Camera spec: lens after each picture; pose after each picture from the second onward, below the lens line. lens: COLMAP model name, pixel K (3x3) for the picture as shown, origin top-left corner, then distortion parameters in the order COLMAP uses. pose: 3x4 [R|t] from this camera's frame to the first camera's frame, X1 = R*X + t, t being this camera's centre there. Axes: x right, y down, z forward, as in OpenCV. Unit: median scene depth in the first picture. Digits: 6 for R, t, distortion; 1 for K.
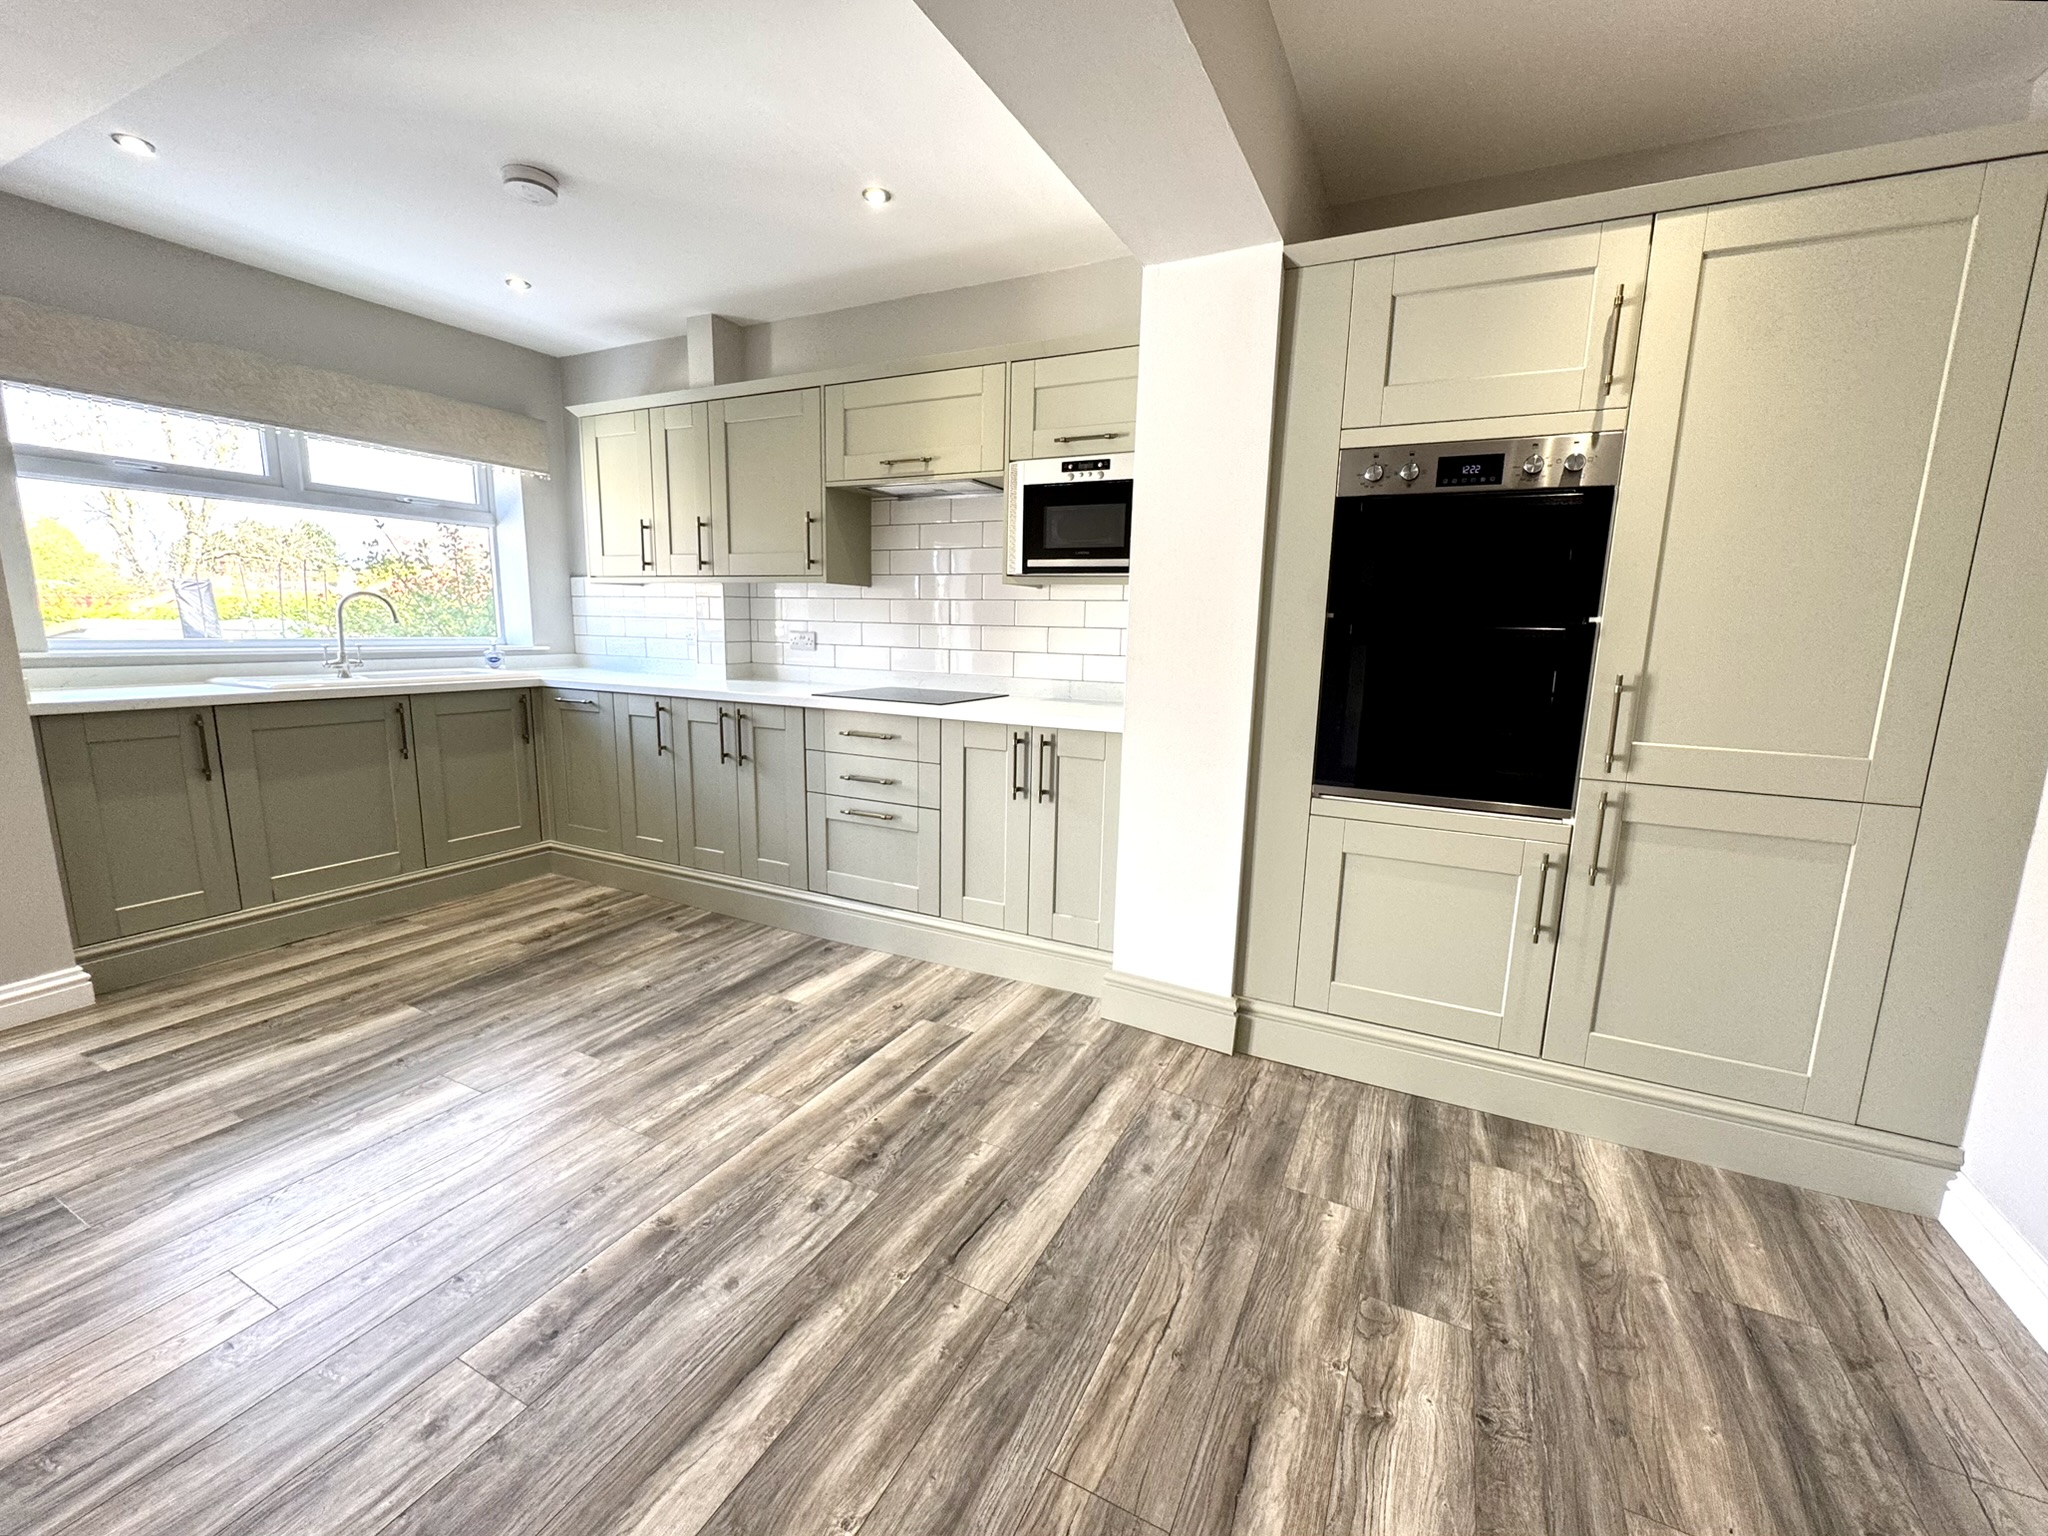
lens RADIAL K [[842.5, 0, 1025.5], [0, 842.5, 768.2], [0, 0, 1]] dist [-0.003492, 0.000414]
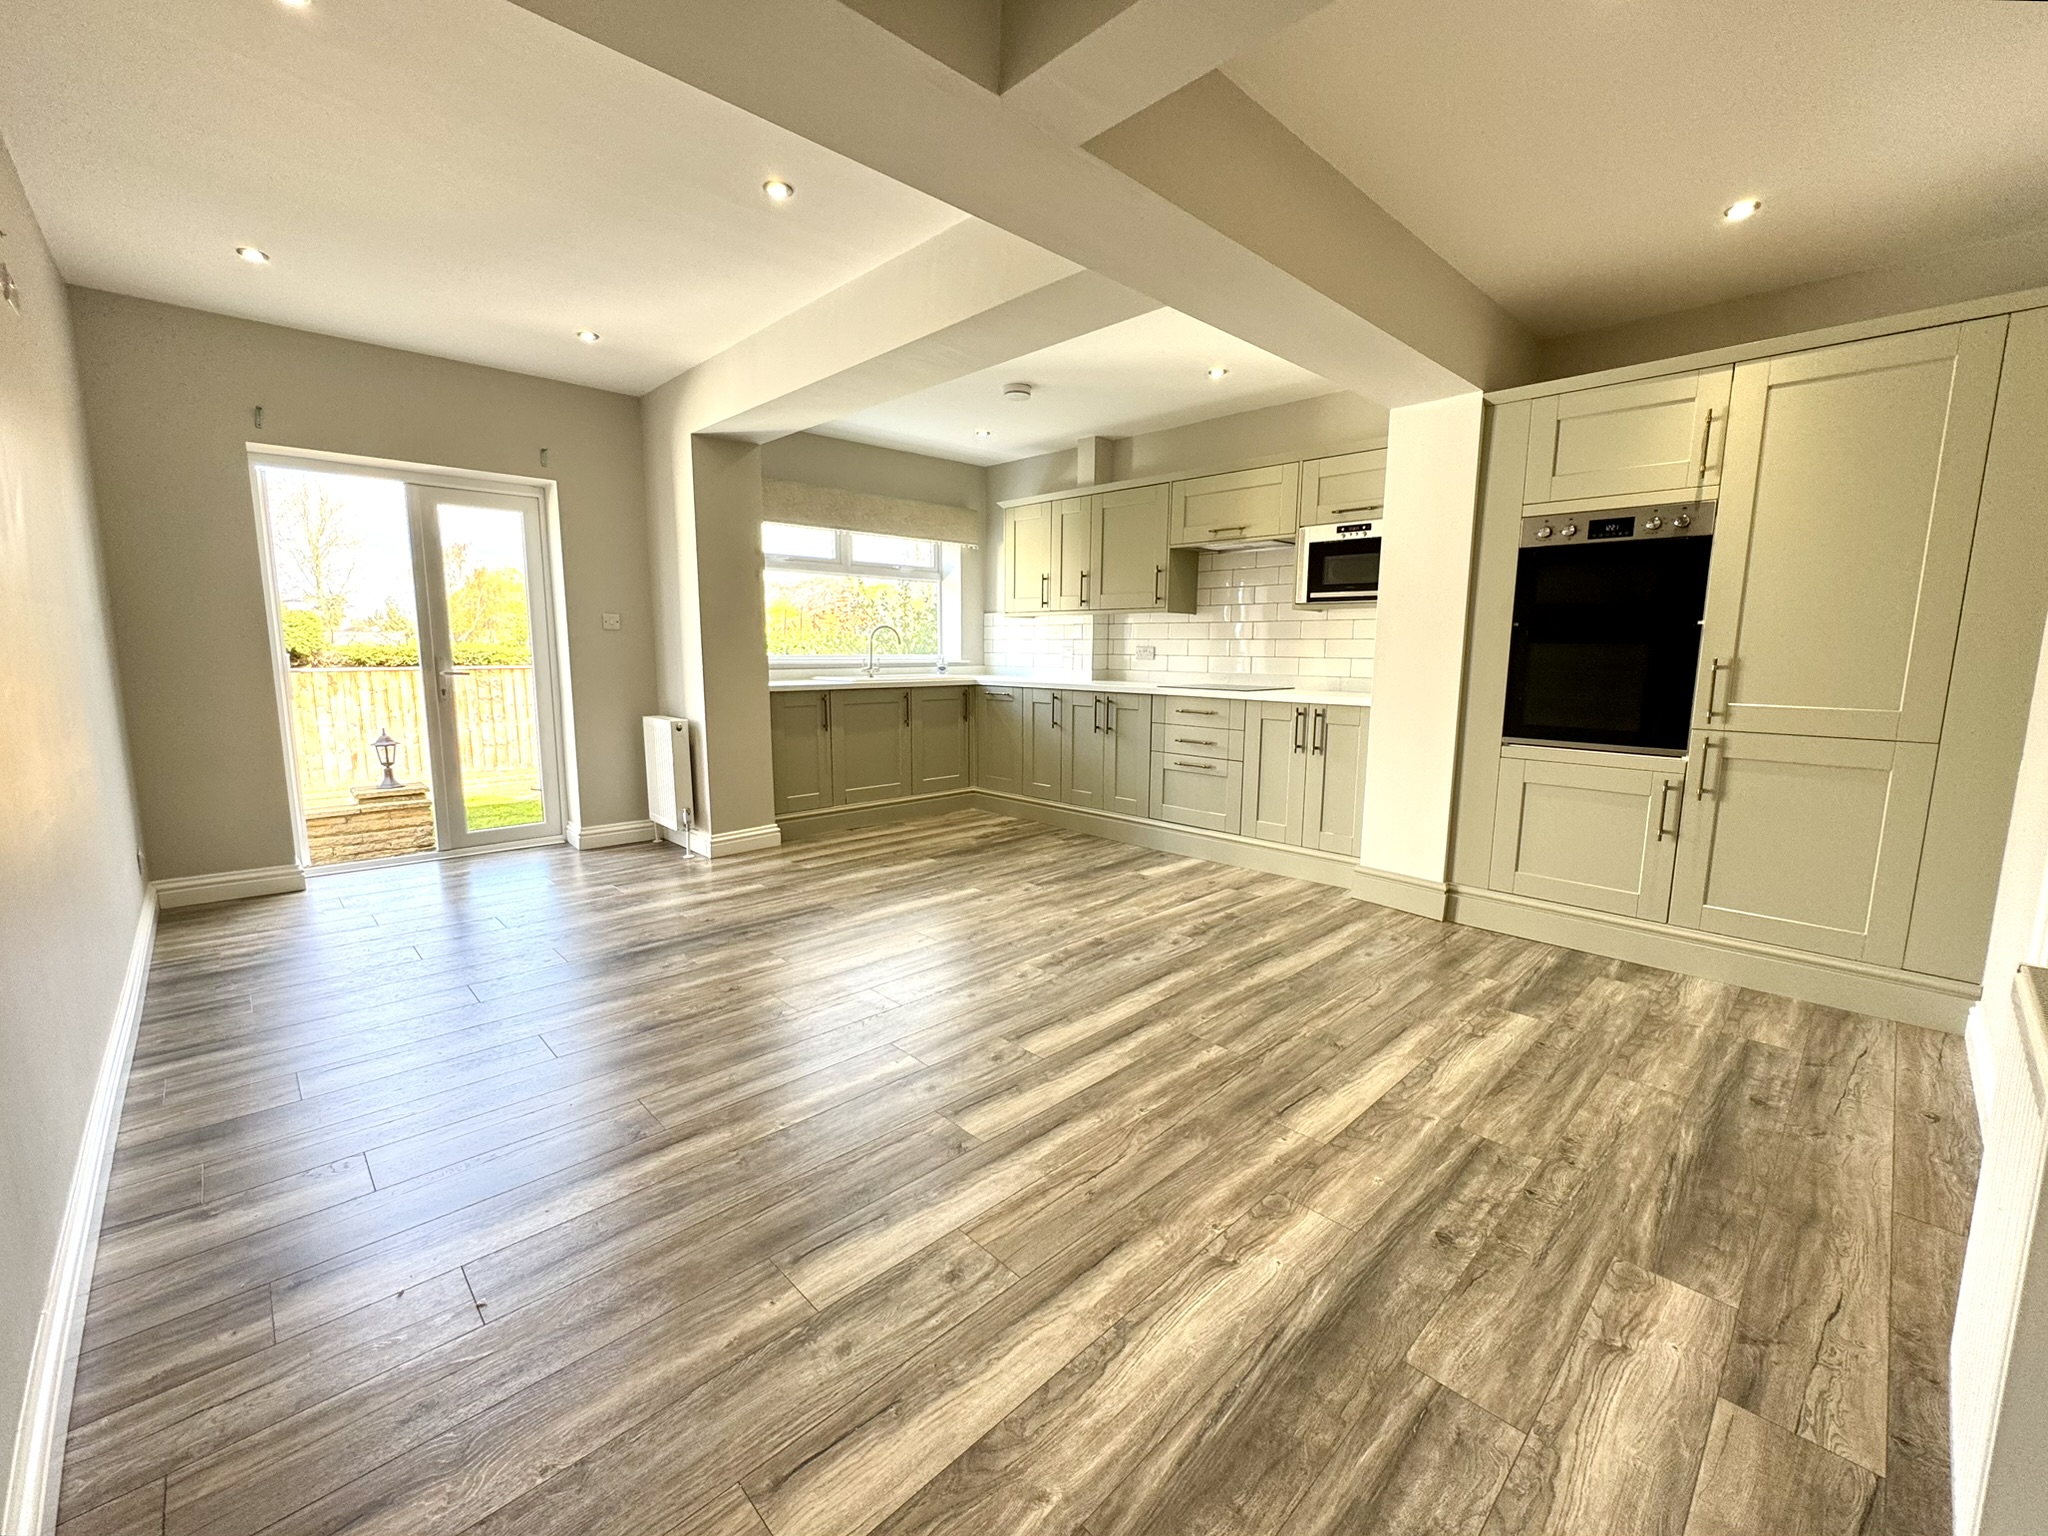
lens RADIAL K [[842.5, 0, 1025.5], [0, 842.5, 768.2], [0, 0, 1]] dist [-0.003492, 0.000414]
pose [[0.944655, 0.031790, -0.326521, 0.026443], [-0.042089, 0.998813, -0.024523, 0.135813], [0.325354, 0.036909, 0.944872, -0.637936]]
